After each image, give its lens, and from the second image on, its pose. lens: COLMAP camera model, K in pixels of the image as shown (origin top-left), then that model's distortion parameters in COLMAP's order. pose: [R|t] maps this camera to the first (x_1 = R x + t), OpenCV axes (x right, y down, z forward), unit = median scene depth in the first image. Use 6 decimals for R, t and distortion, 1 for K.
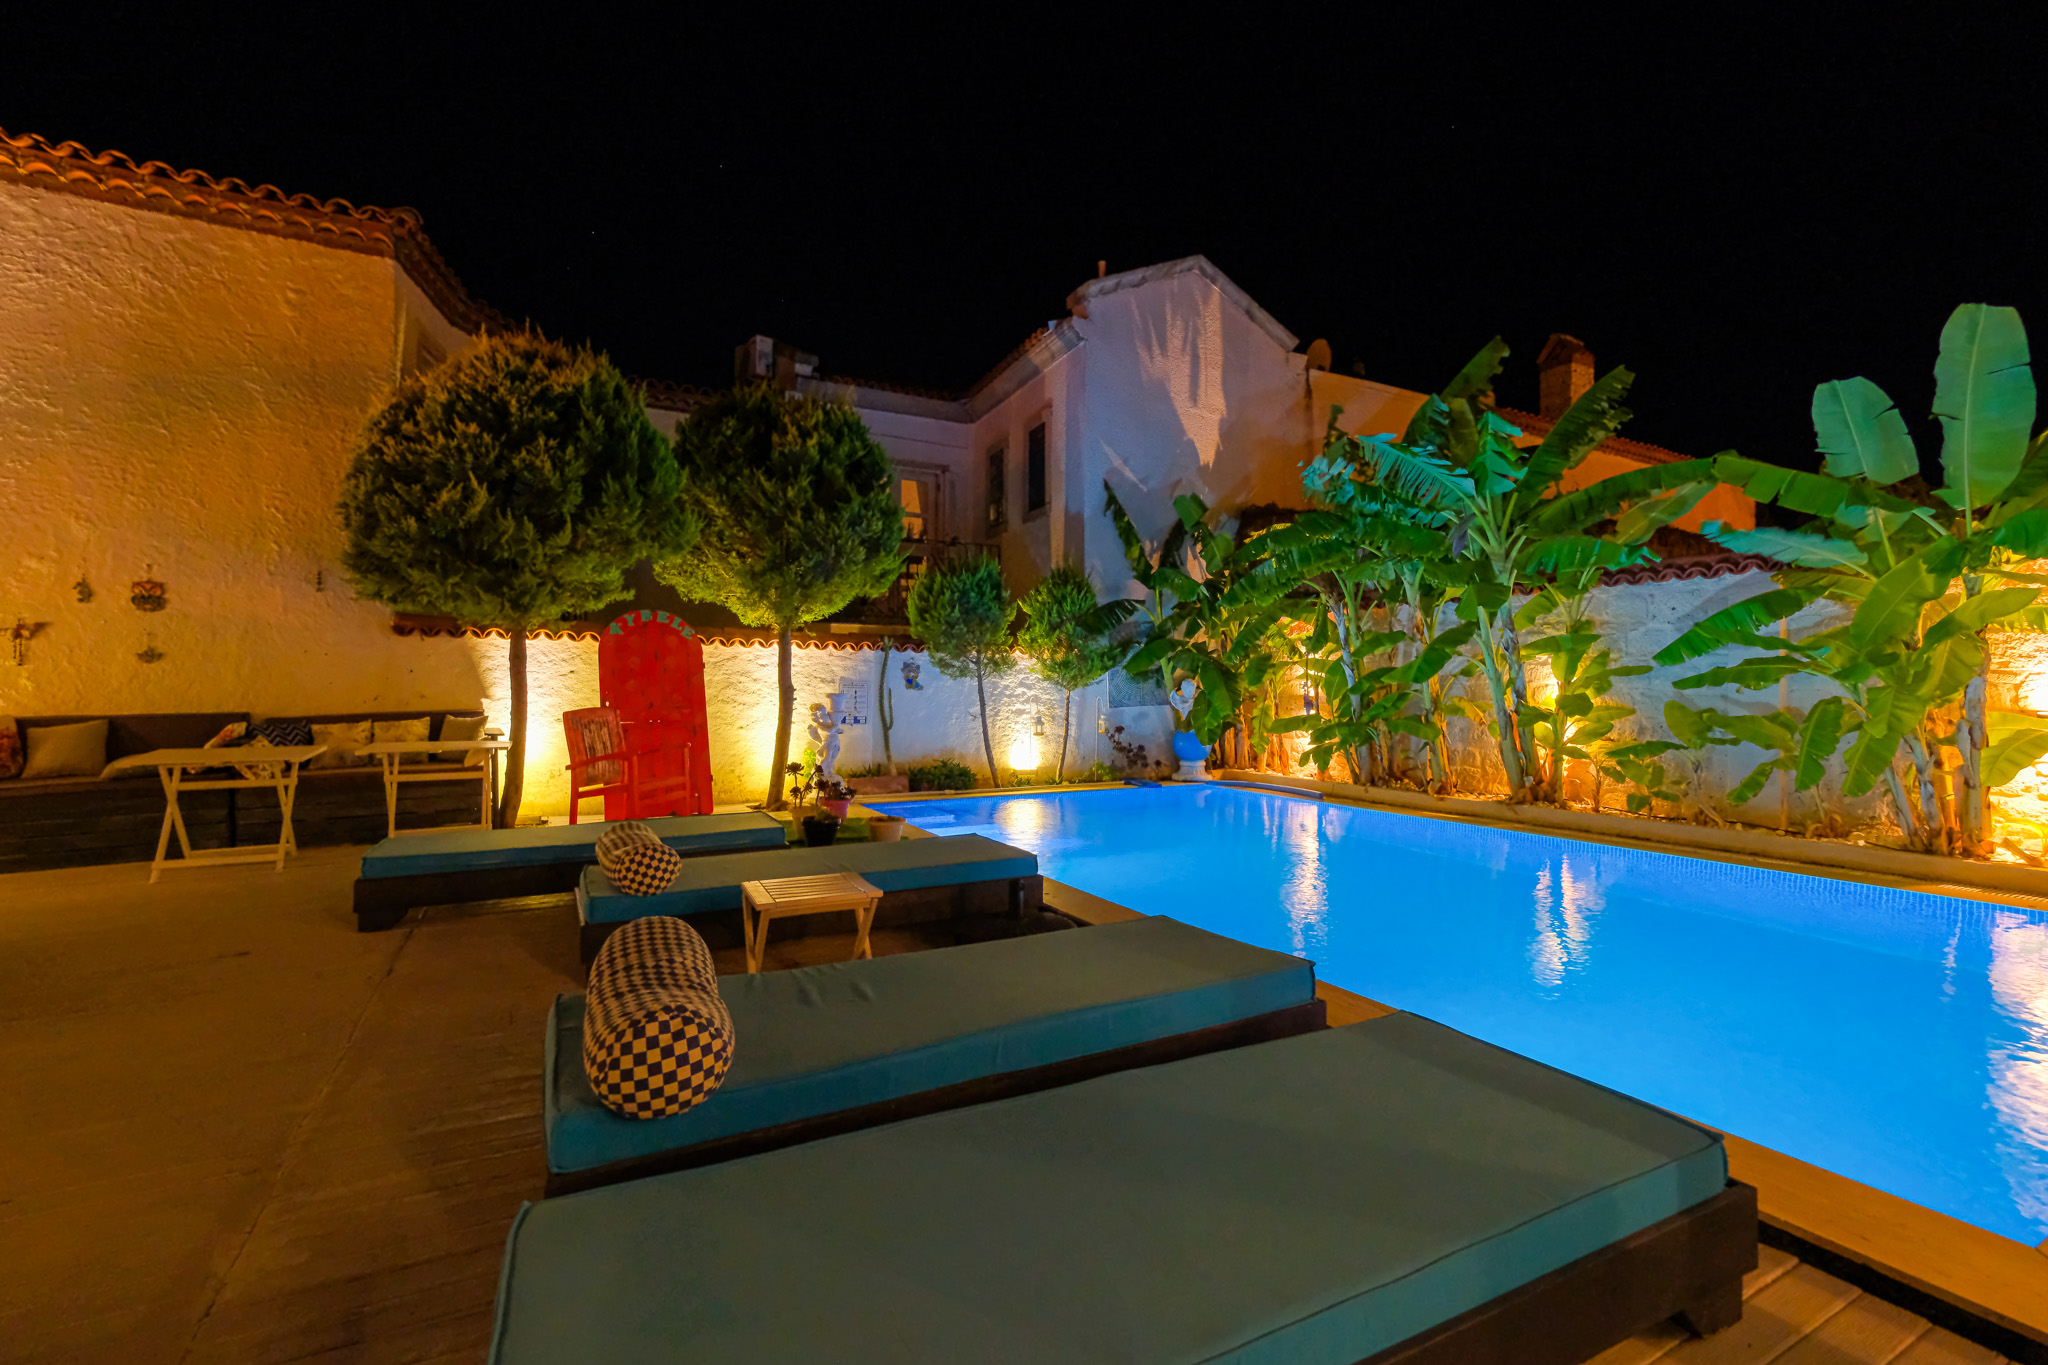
lens RADIAL K [[893.0, 0, 1024.0], [0, 893.0, 682.5], [0, 0, 1]] dist [-0.001350, -0.000030]
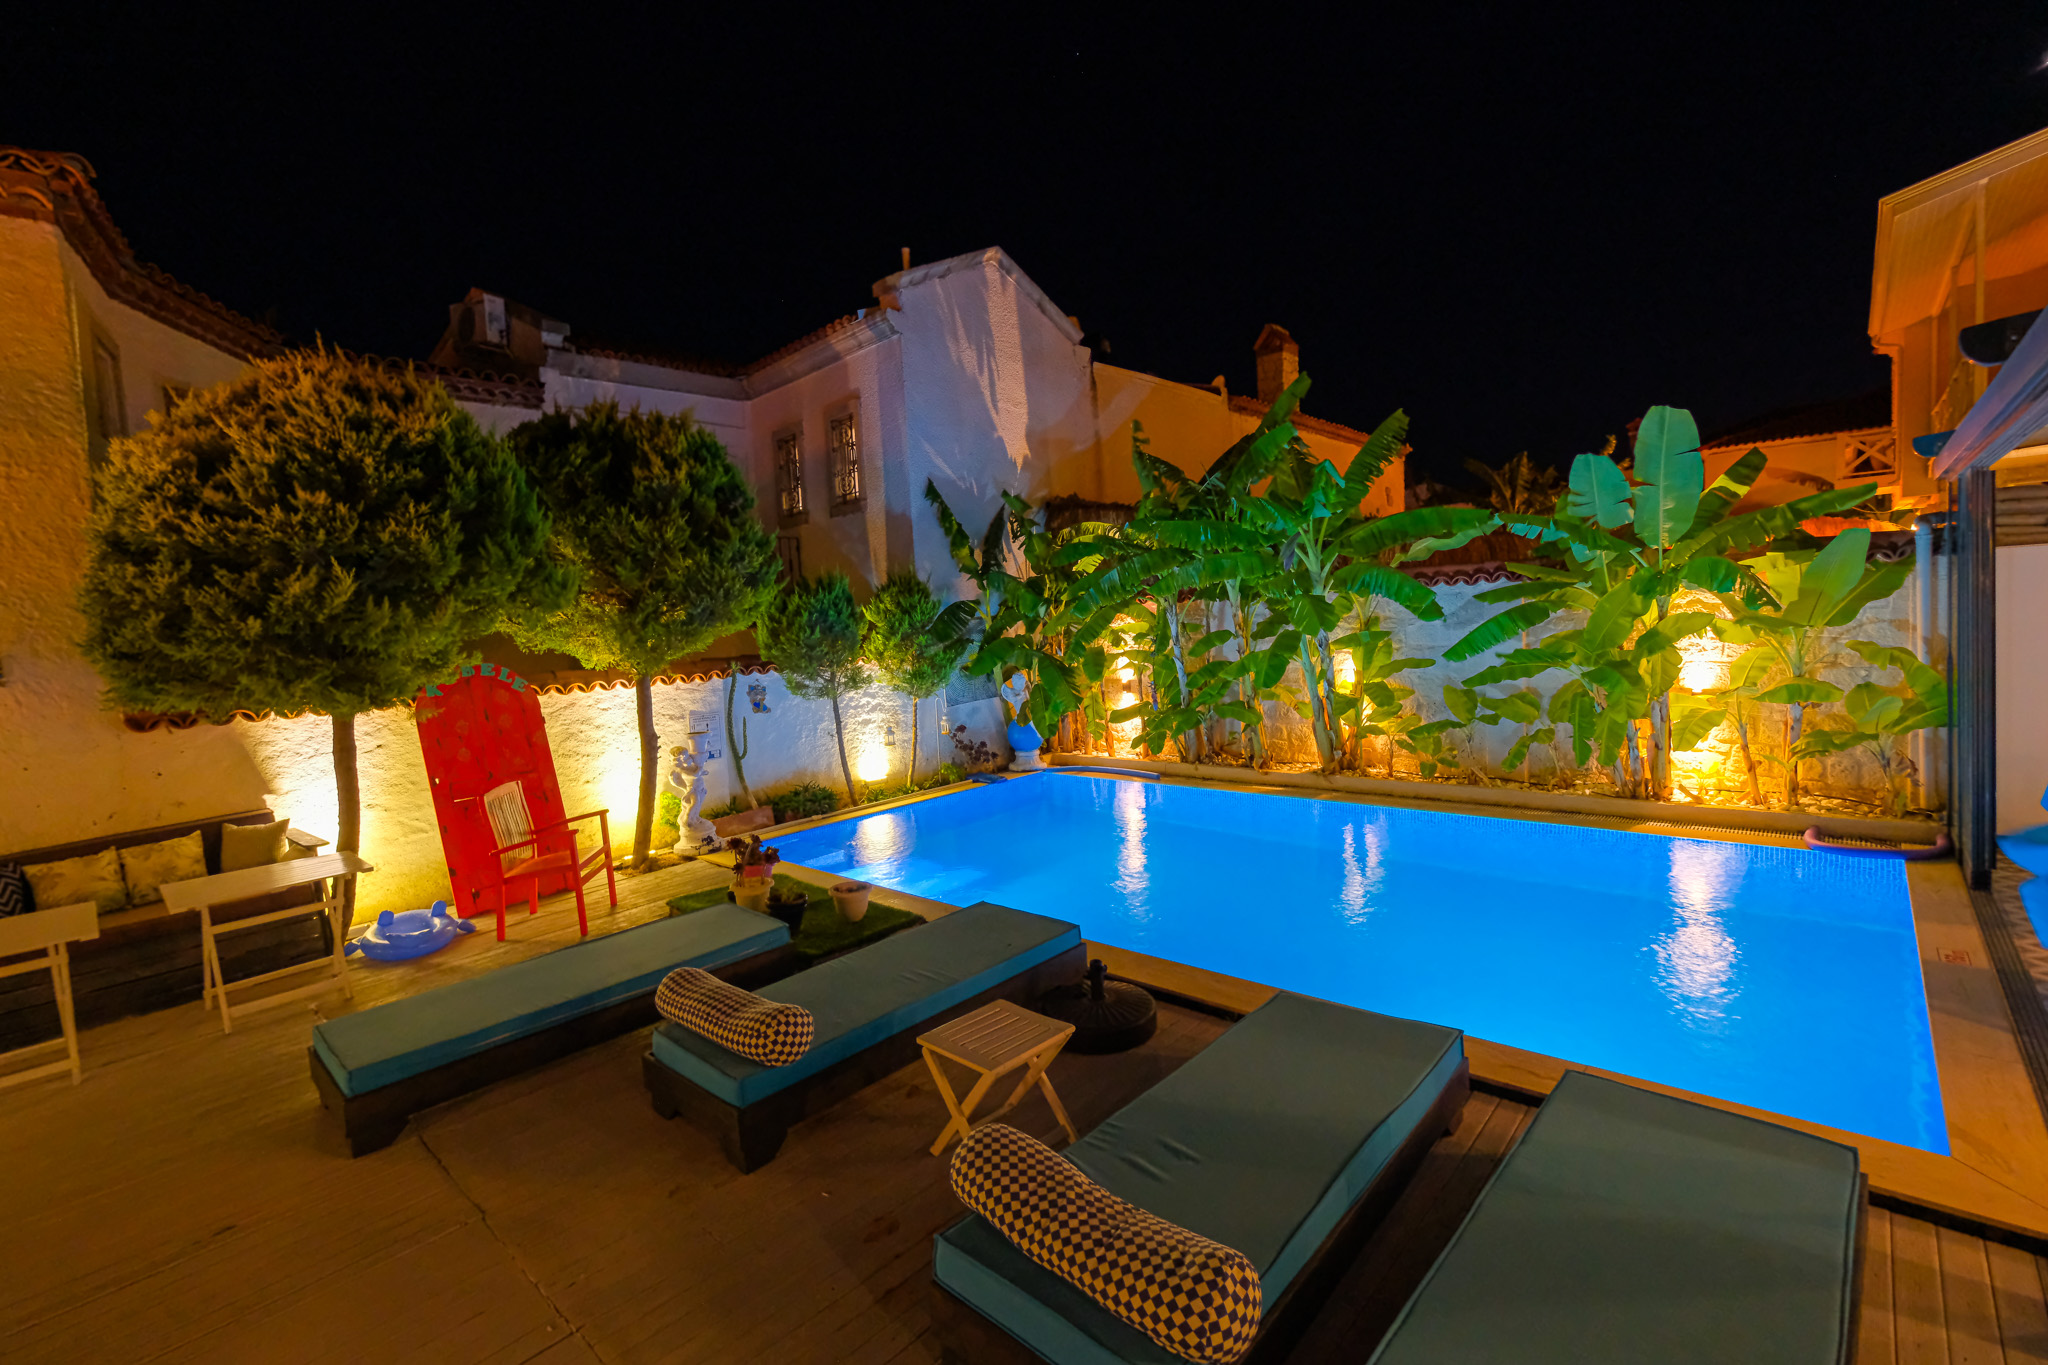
lens RADIAL K [[902.4, 0, 1028.7], [0, 902.4, 685.4], [0, 0, 1]] dist [-0.000241, 0.000531]
pose [[0.941204, -0.081044, 0.327973, -0.188774], [0.057299, 0.995029, 0.081444, -0.092805], [-0.332943, -0.057863, 0.941170, 0.010123]]
